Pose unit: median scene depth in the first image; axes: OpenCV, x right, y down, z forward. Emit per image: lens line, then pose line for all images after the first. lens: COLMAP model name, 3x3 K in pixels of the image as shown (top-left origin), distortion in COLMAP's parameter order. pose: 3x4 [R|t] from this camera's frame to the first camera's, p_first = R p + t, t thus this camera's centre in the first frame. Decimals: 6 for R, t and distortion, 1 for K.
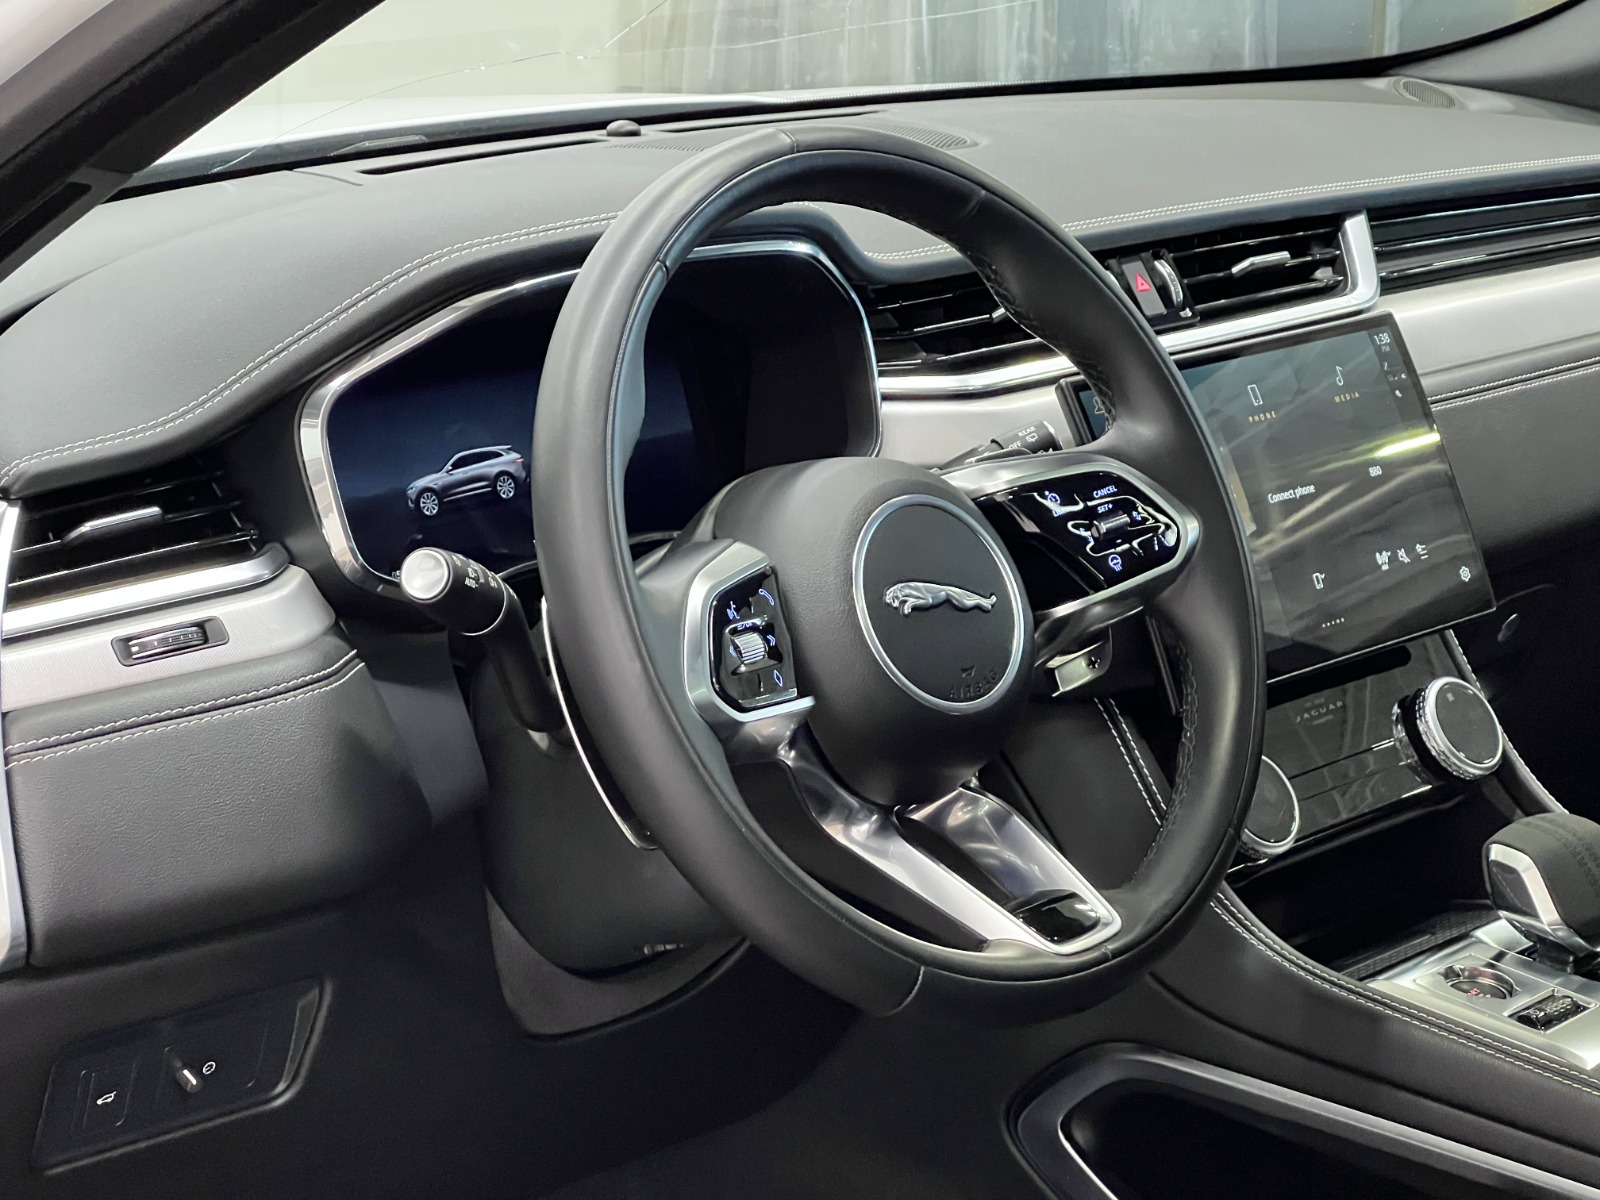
lens RADIAL K [[3617.6, 0, 798.2], [0, 3617.6, 605.9], [0, 0, 1]] dist [0.015124, 0.000000]
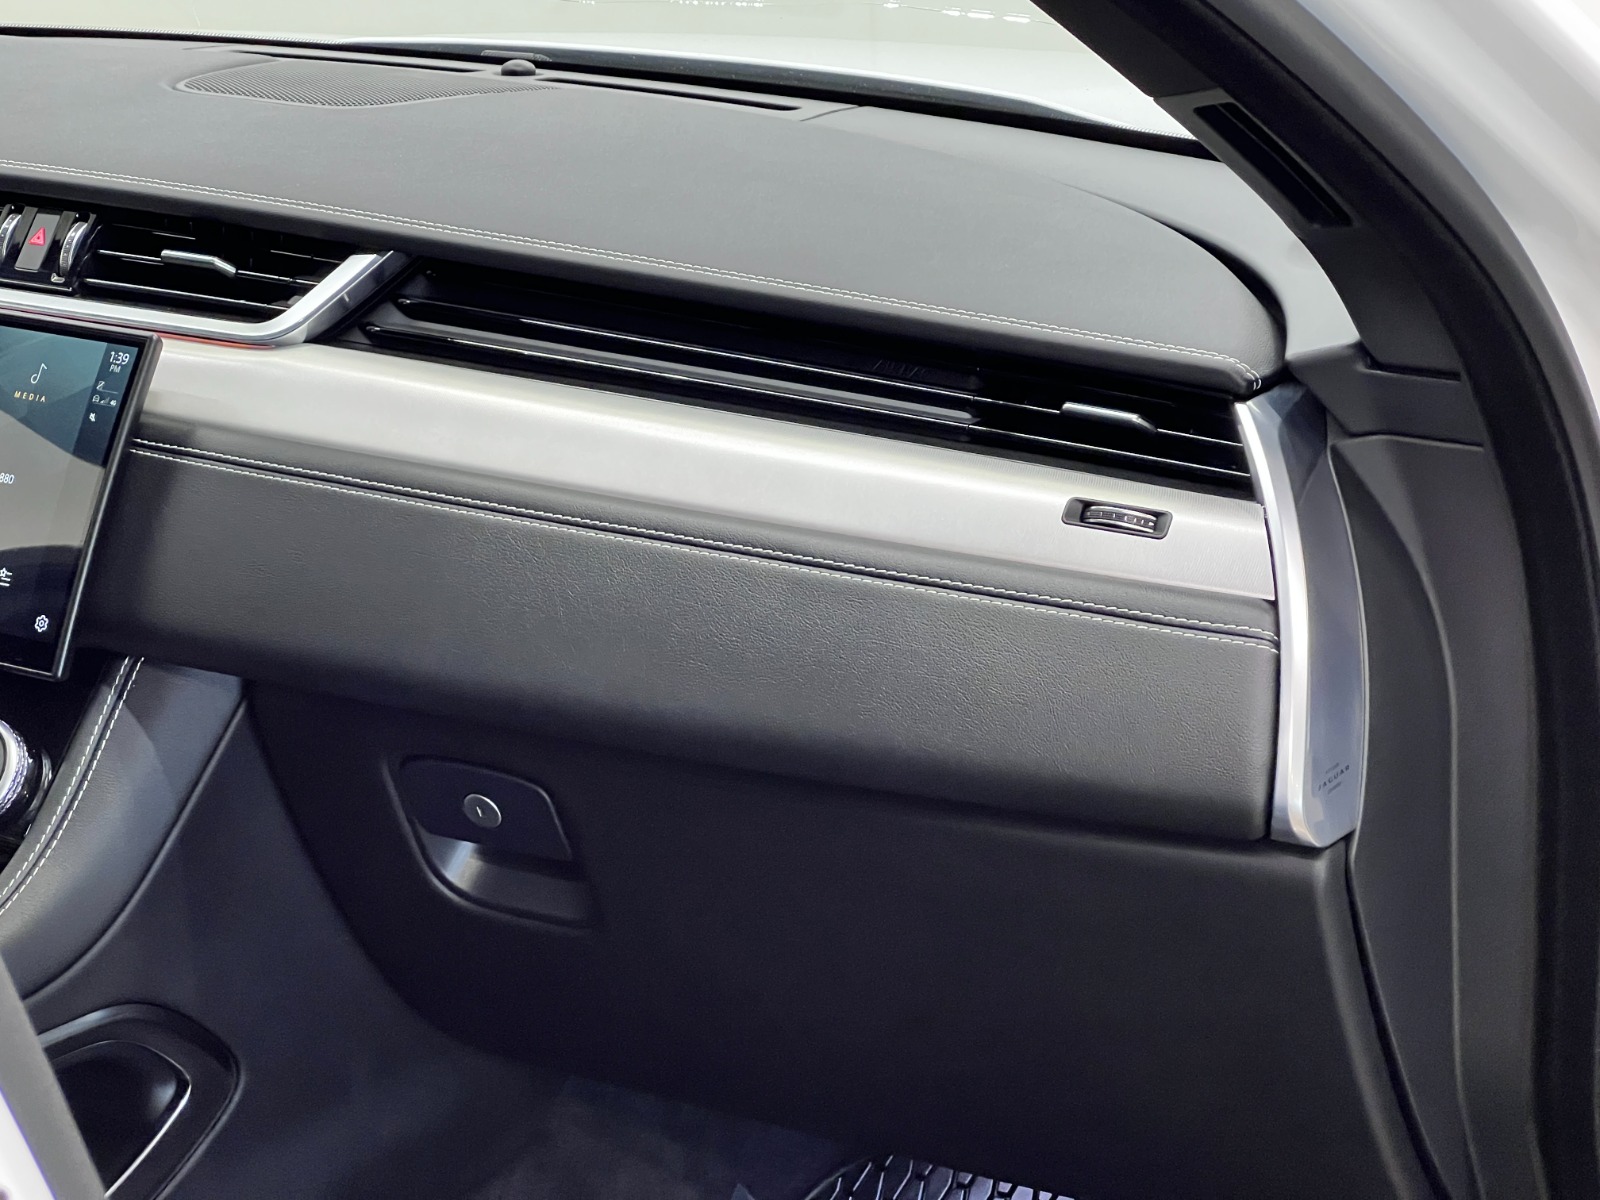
lens RADIAL K [[3569.8, 0, 799.5], [0, 3569.8, 606.4], [0, 0, 1]] dist [0.131417, 0.000000]
pose [[0.172709, 0.268285, -0.947731, 1.250116], [-0.250809, 0.942452, 0.221085, -0.302979], [0.952505, 0.199516, 0.230058, 1.147754]]
